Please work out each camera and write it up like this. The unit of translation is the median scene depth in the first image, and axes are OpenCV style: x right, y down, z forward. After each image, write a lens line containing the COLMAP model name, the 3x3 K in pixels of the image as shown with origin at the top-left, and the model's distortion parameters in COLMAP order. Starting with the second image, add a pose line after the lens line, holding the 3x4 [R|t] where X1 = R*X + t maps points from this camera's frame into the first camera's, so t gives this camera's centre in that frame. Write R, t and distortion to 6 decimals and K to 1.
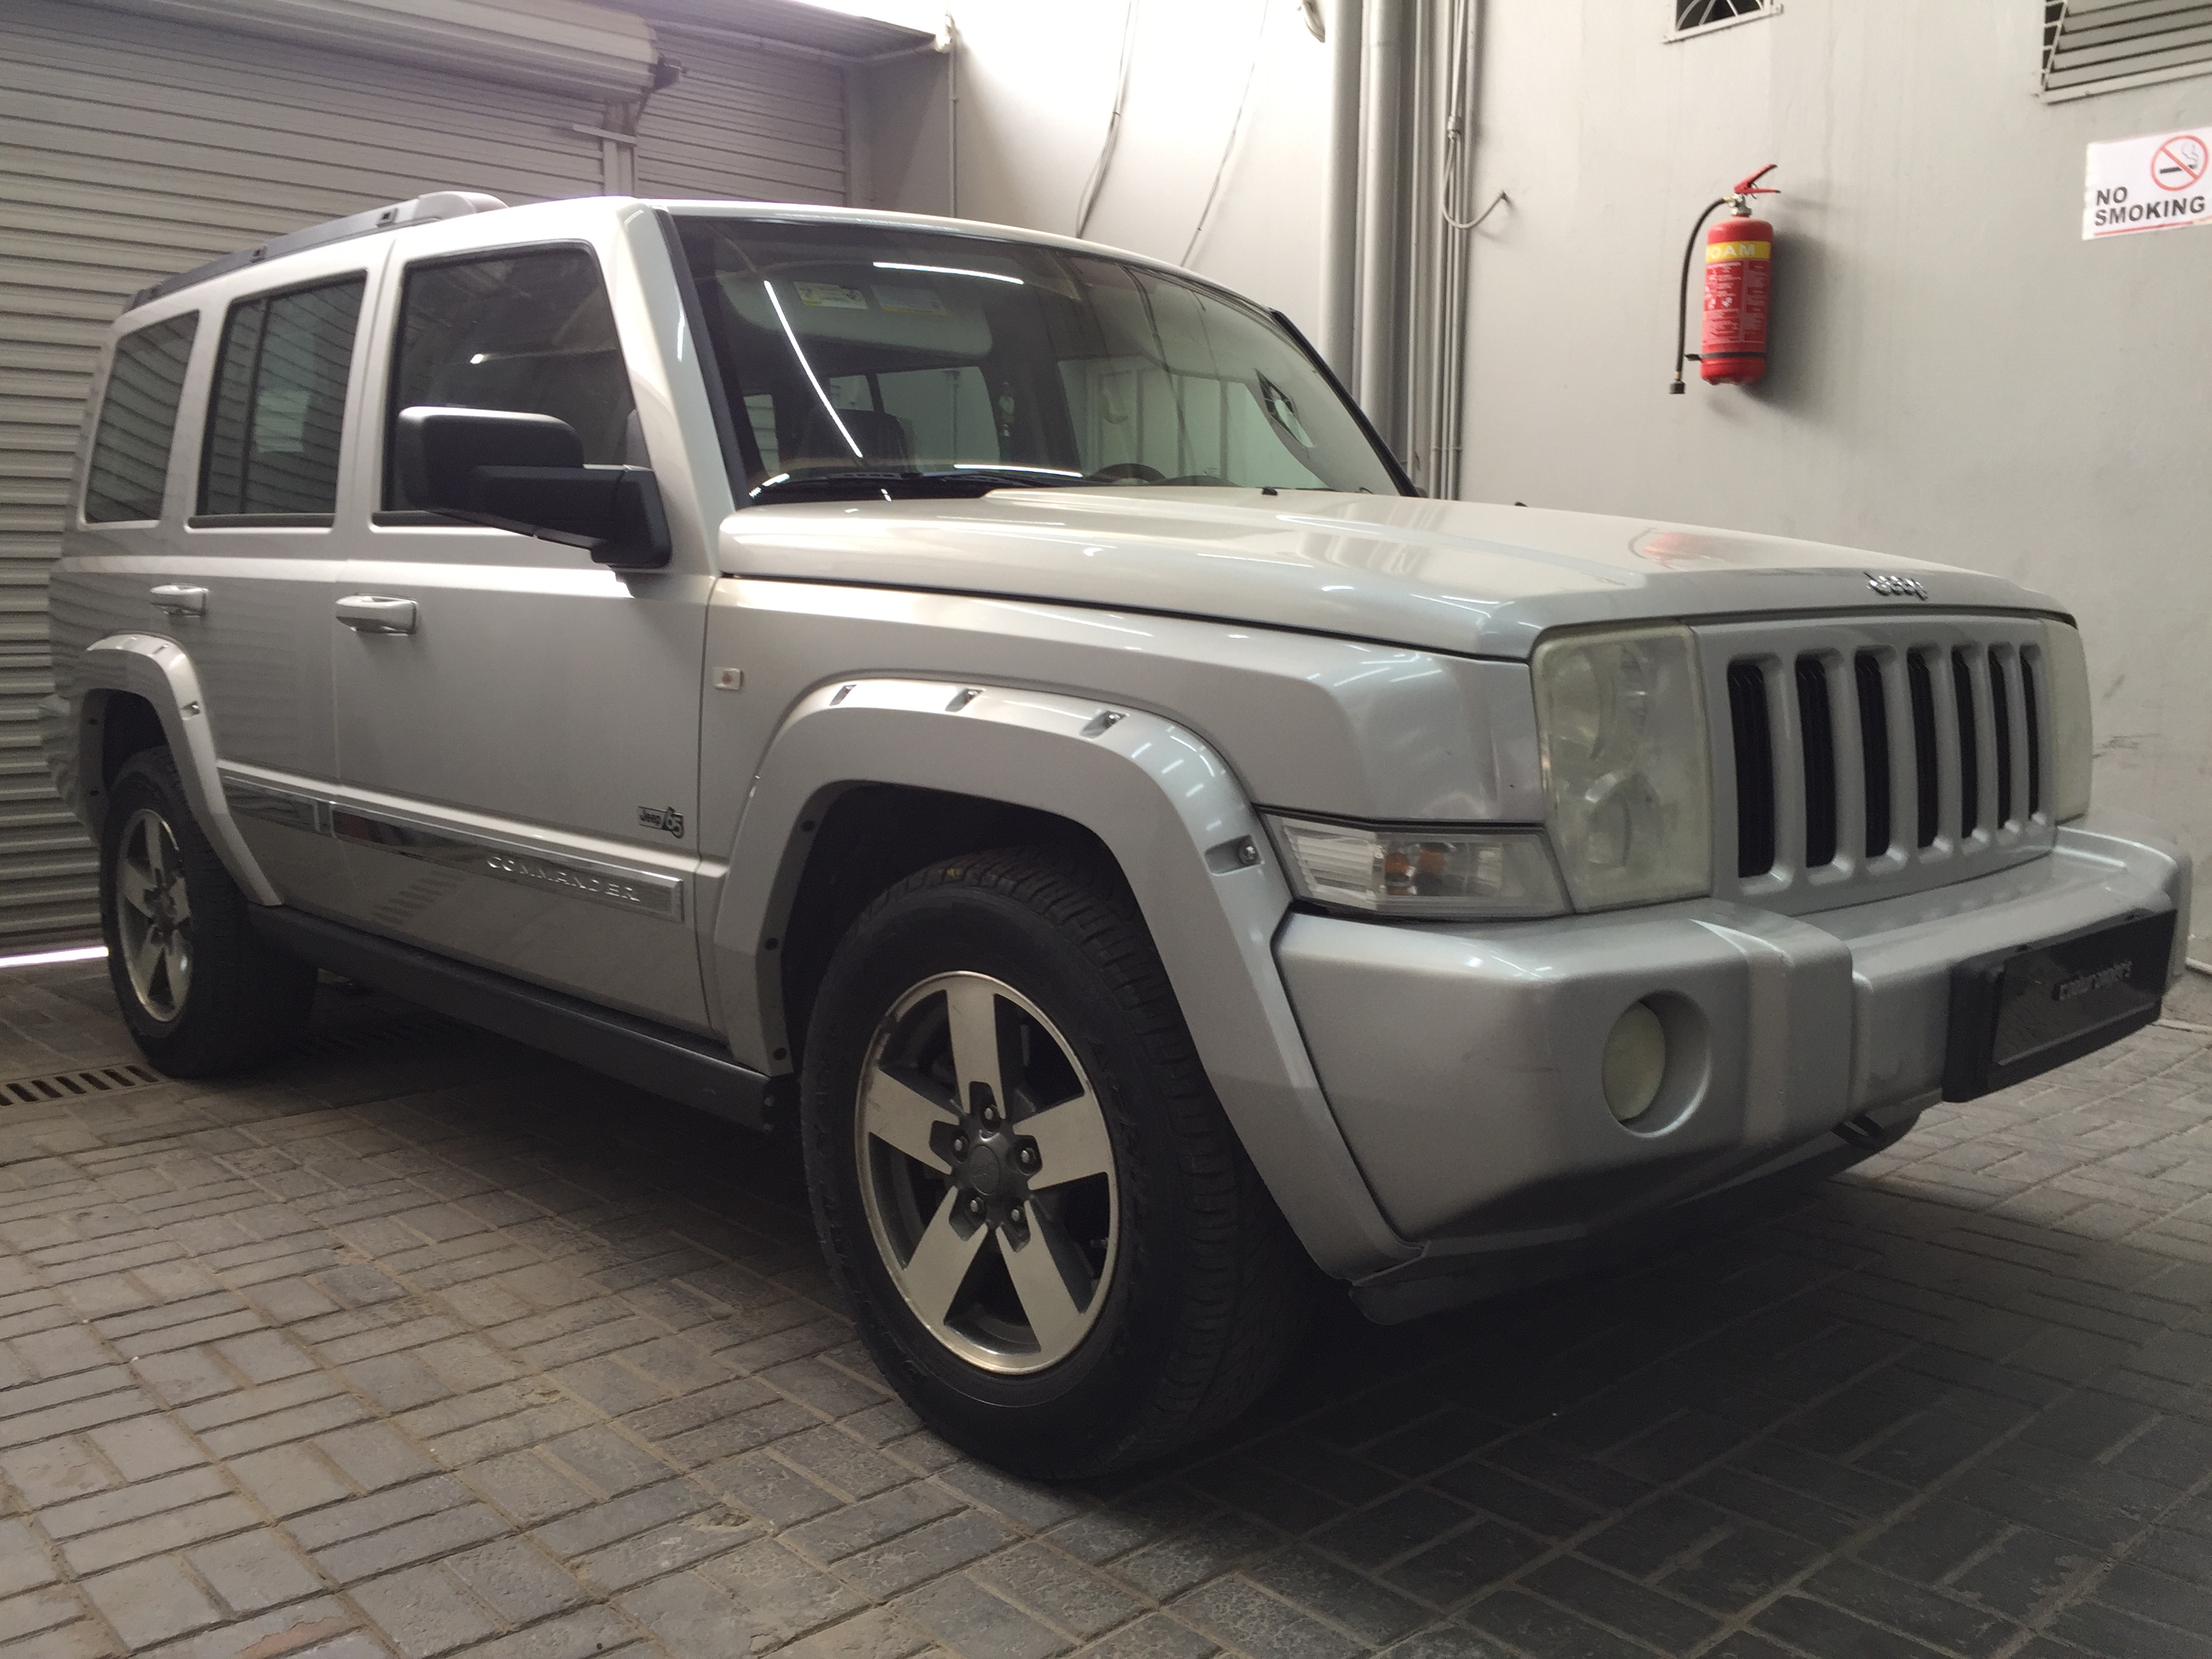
lens RADIAL K [[1988.5, 0, 1106.0], [0, 1988.5, 829.5], [0, 0, 1]] dist [0.018967, 0.006273]
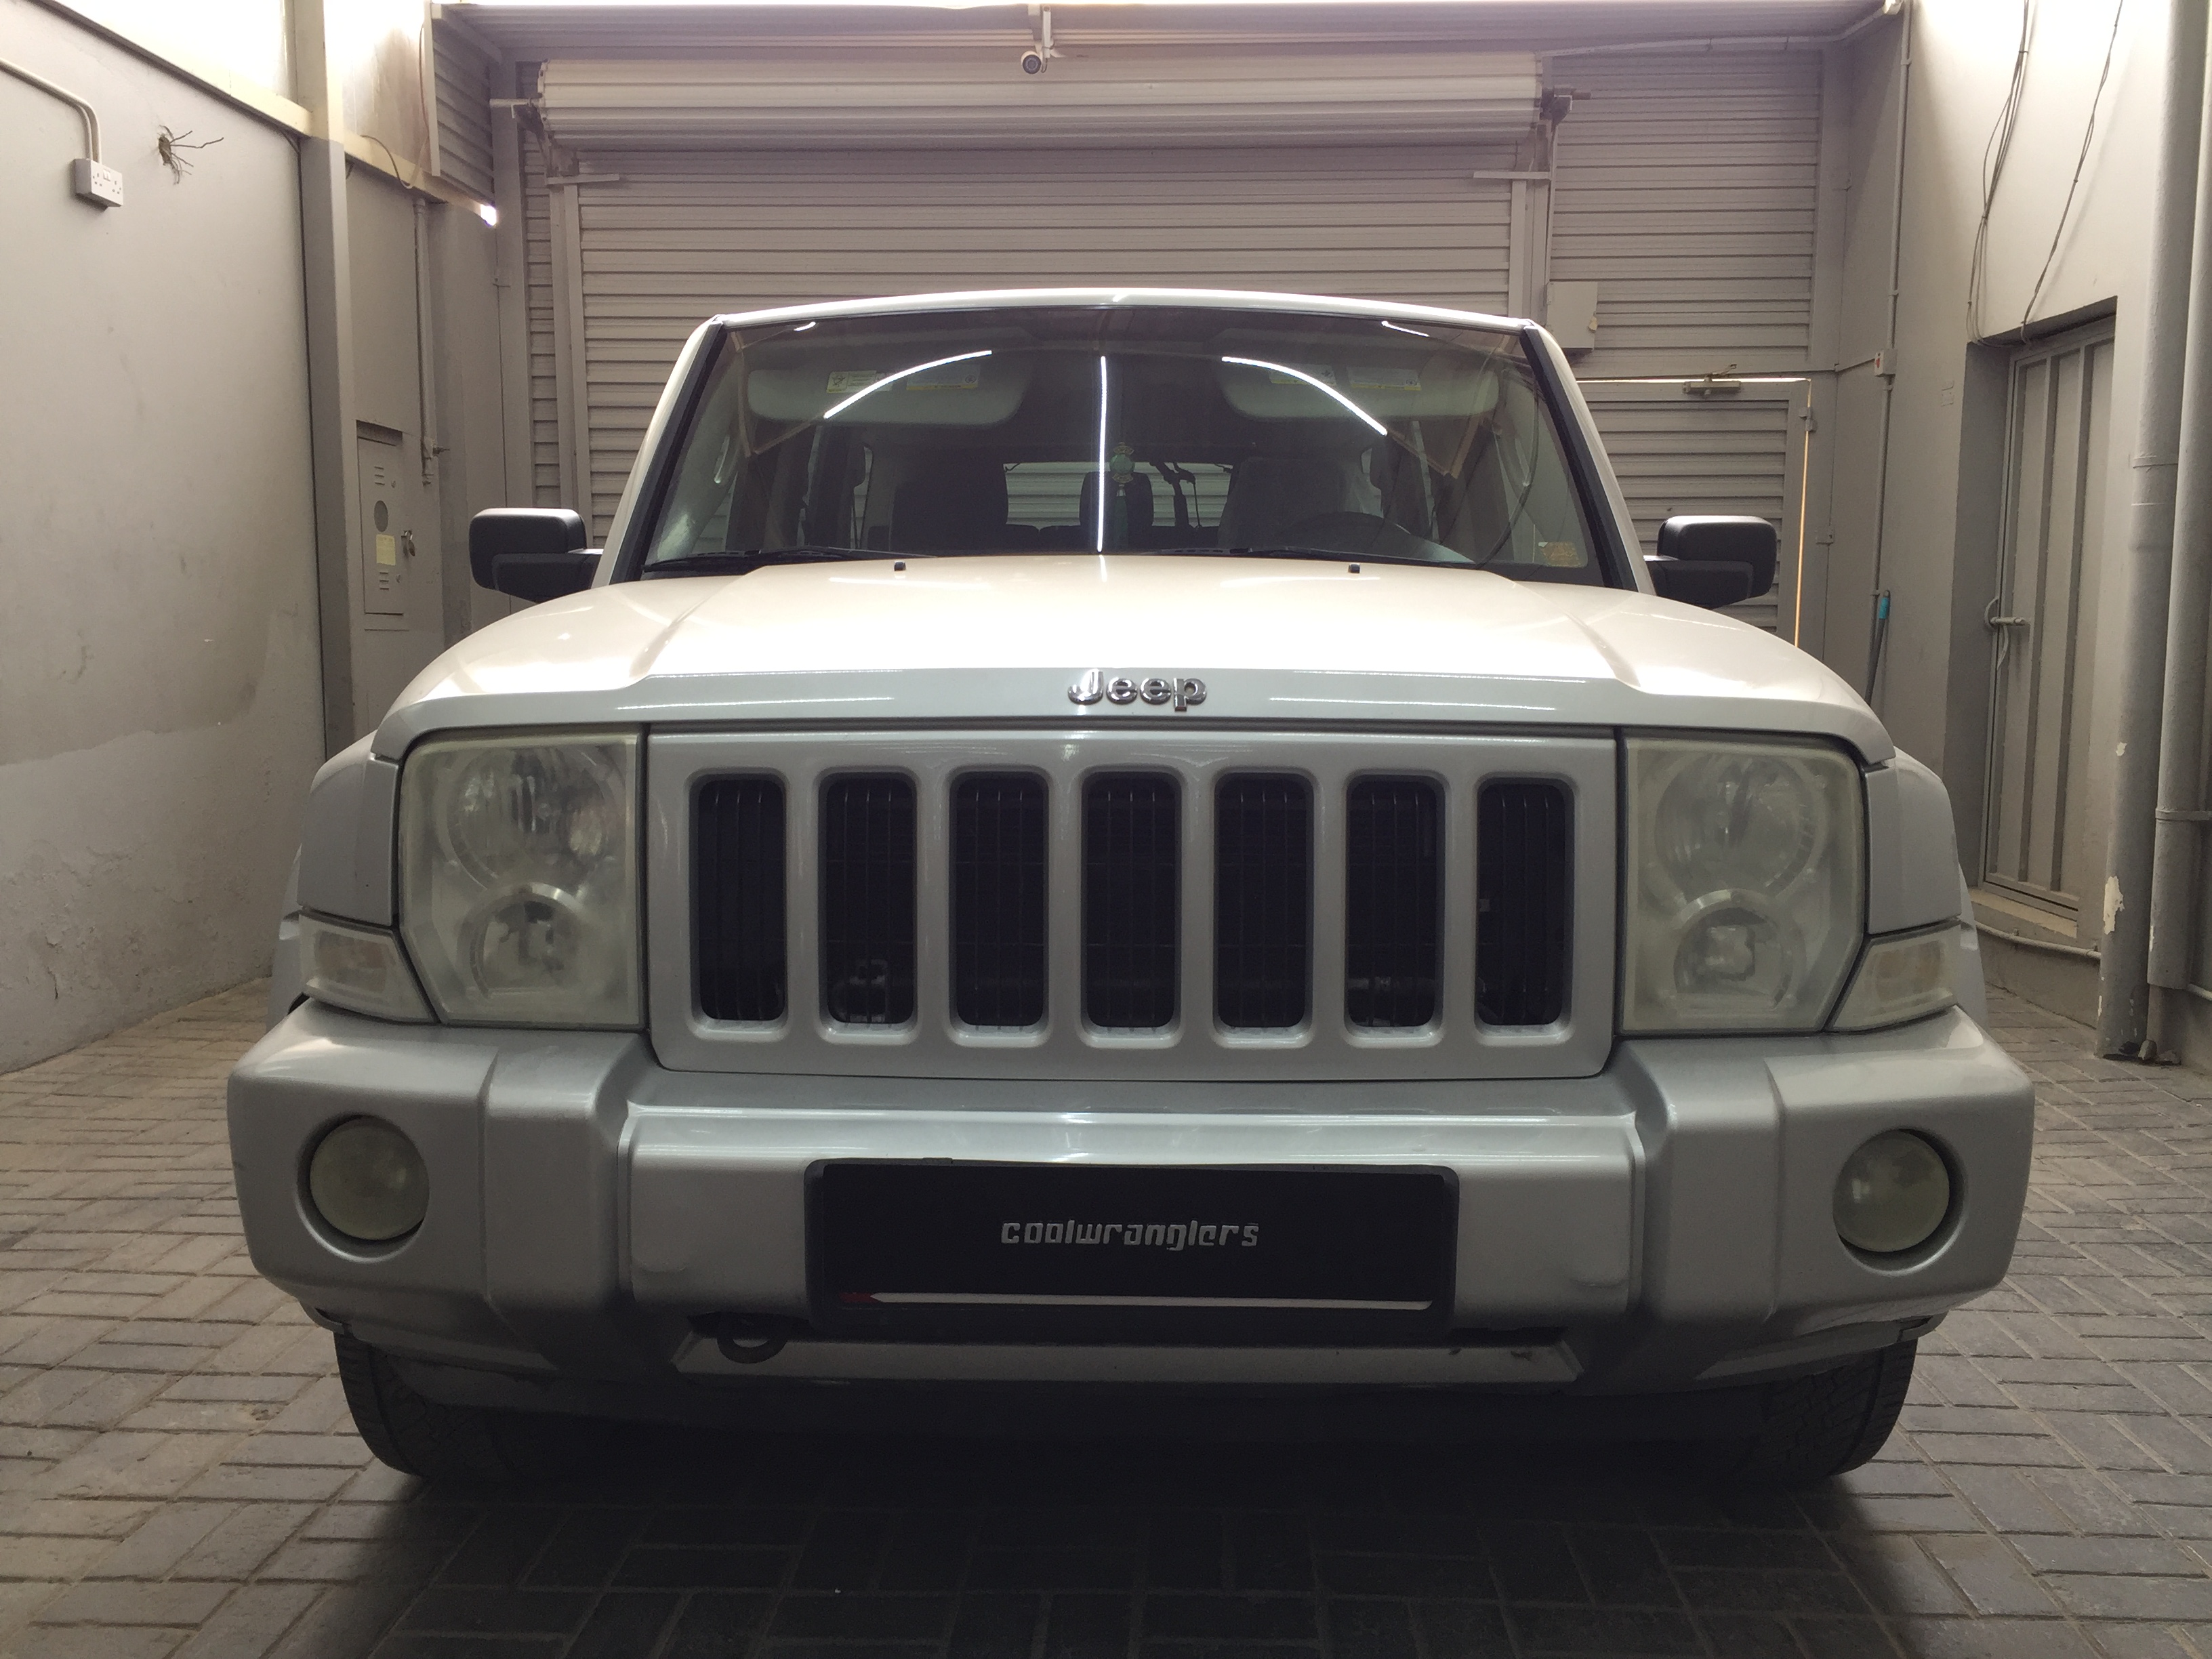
lens RADIAL K [[1988.5, 0, 1106.0], [0, 1988.5, 829.5], [0, 0, 1]] dist [0.018967, 0.006273]
pose [[0.689286, 0.081480, -0.719893, 1.002866], [-0.085992, 0.995833, 0.030376, -0.095494], [0.719368, 0.040967, 0.693420, 0.482237]]
